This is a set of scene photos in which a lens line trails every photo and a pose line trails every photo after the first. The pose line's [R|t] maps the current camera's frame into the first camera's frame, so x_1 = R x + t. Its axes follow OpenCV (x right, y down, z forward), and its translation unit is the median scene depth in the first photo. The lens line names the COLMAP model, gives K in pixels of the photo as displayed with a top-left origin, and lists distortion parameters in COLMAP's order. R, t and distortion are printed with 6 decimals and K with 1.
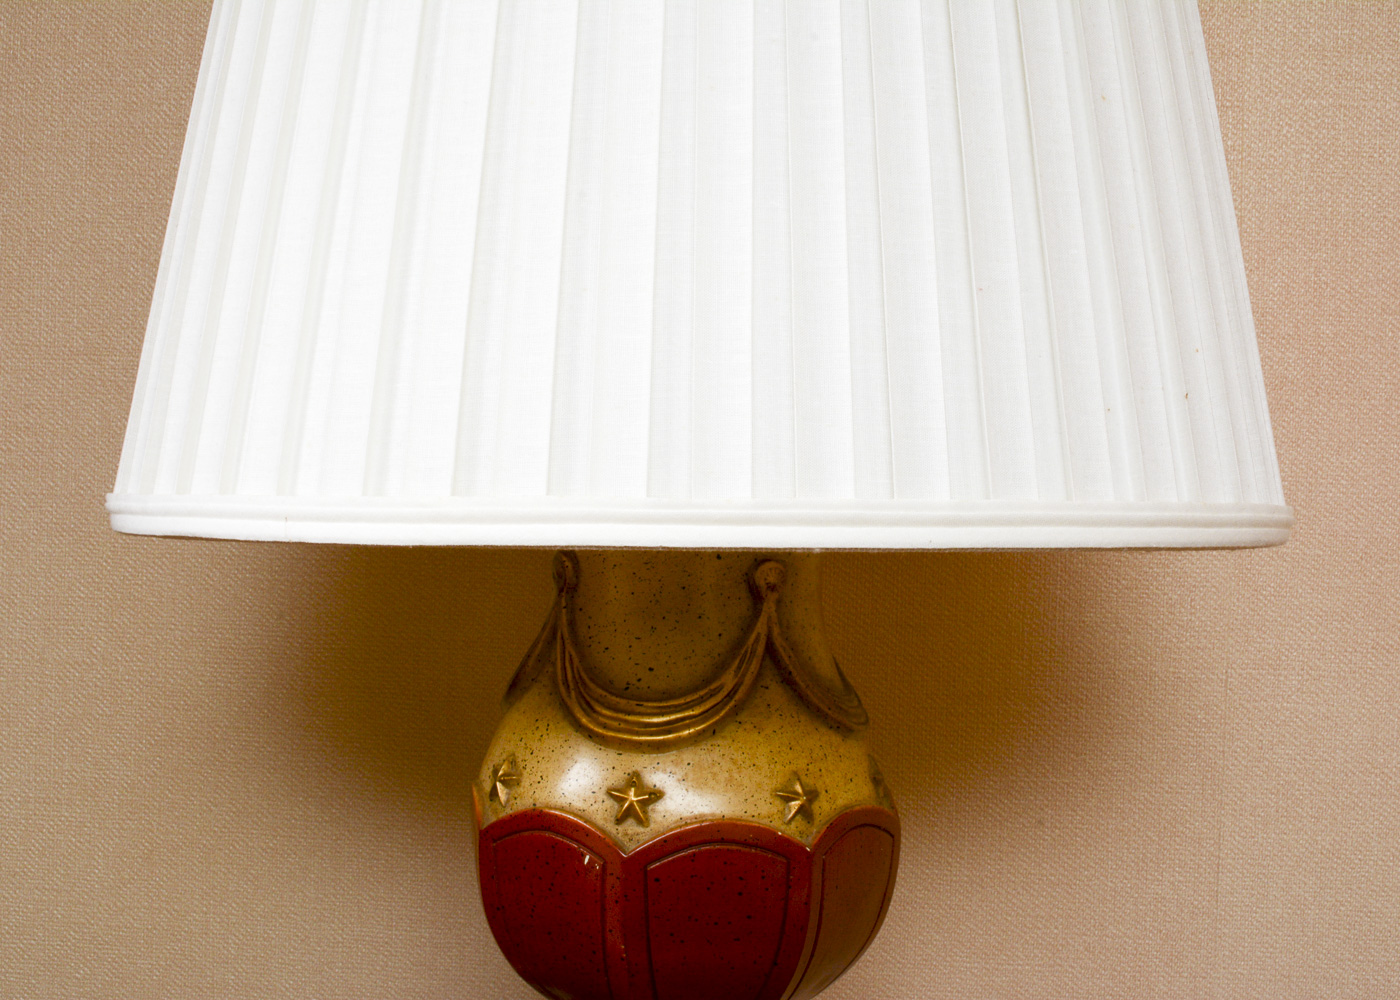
lens RADIAL K [[1659.4, 0, 697.8], [0, 1659.4, 496.1], [0, 0, 1]] dist [-0.046116, 0.000000]
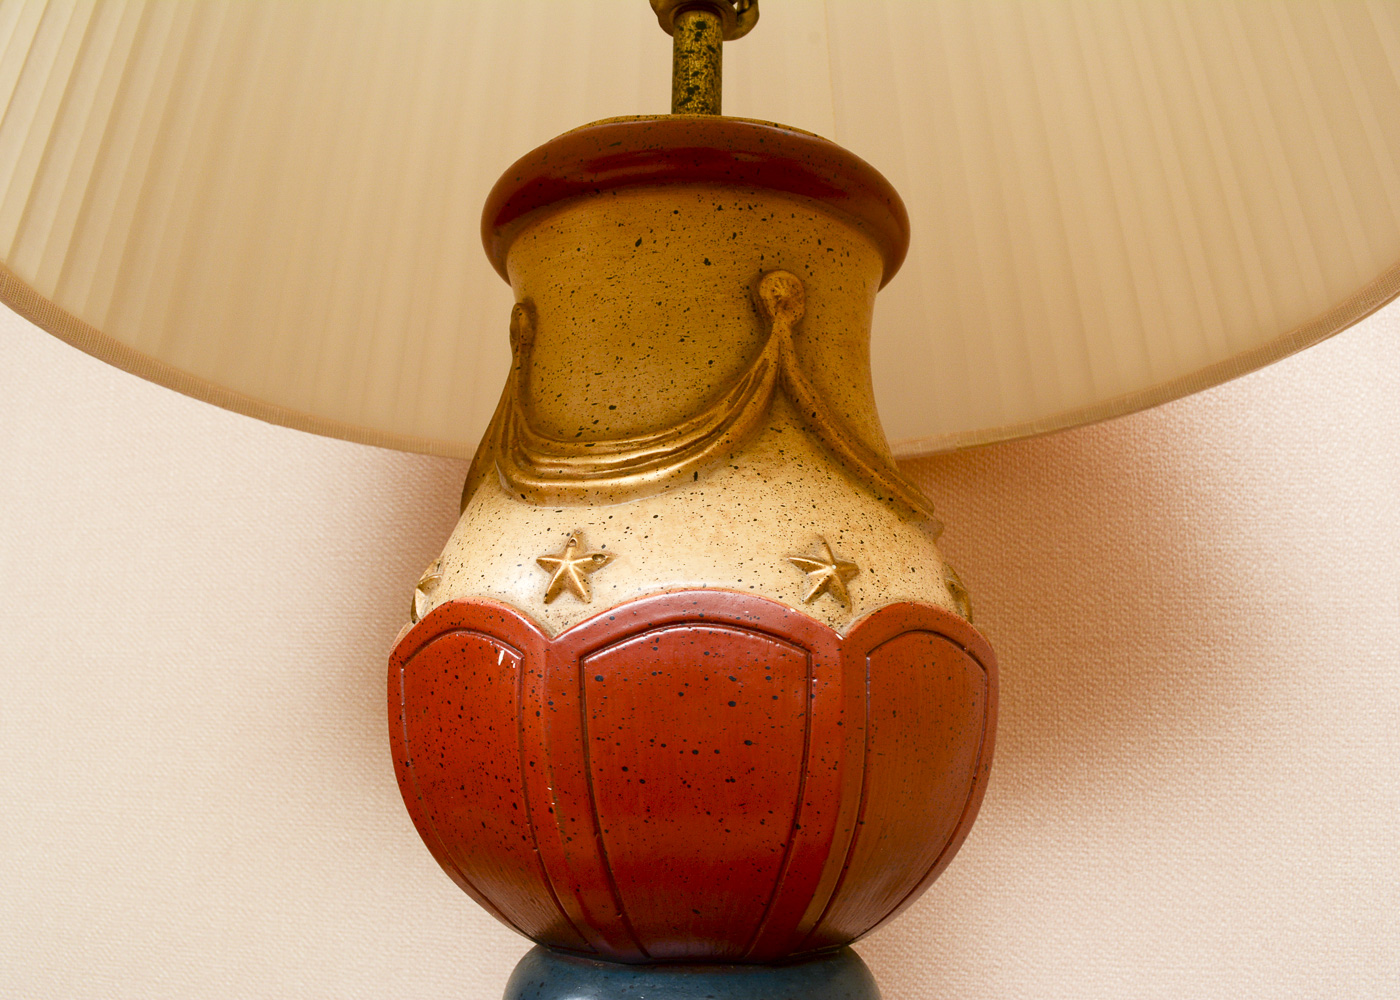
lens RADIAL K [[1175.9, 0, 695.6], [0, 1175.9, 488.3], [0, 0, 1]] dist [-0.085374, 0.015451]
pose [[0.986635, -0.053546, -0.153895, 0.079876], [0.018845, 0.975623, -0.218642, 0.240965], [0.161851, 0.212819, 0.963593, 0.511143]]
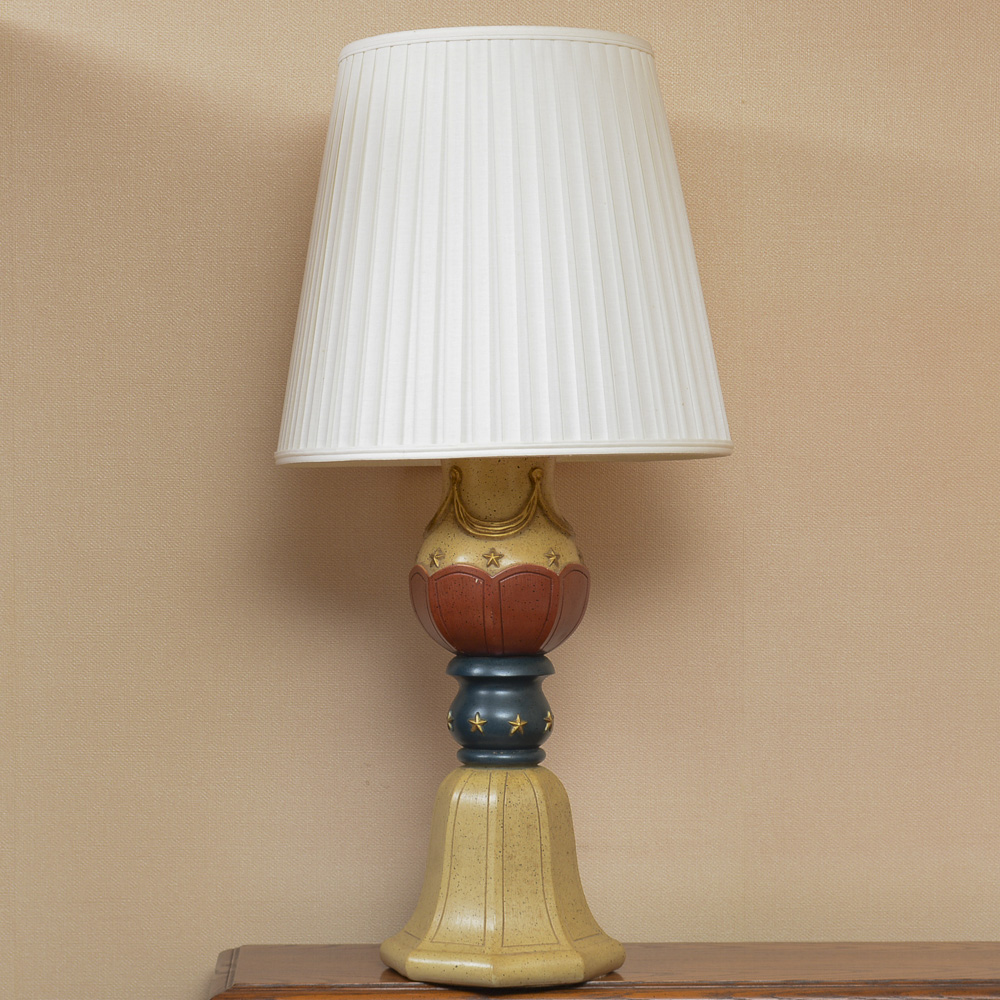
lens RADIAL K [[3060.5, 0, 501.3], [0, 3060.5, 501.1], [0, 0, 1]] dist [0.018672, 0.000000]
pose [[0.990950, -0.032873, 0.130145, -0.622621], [0.032545, 0.999459, 0.004644, 0.065097], [-0.130227, -0.000367, 0.991484, -3.646884]]
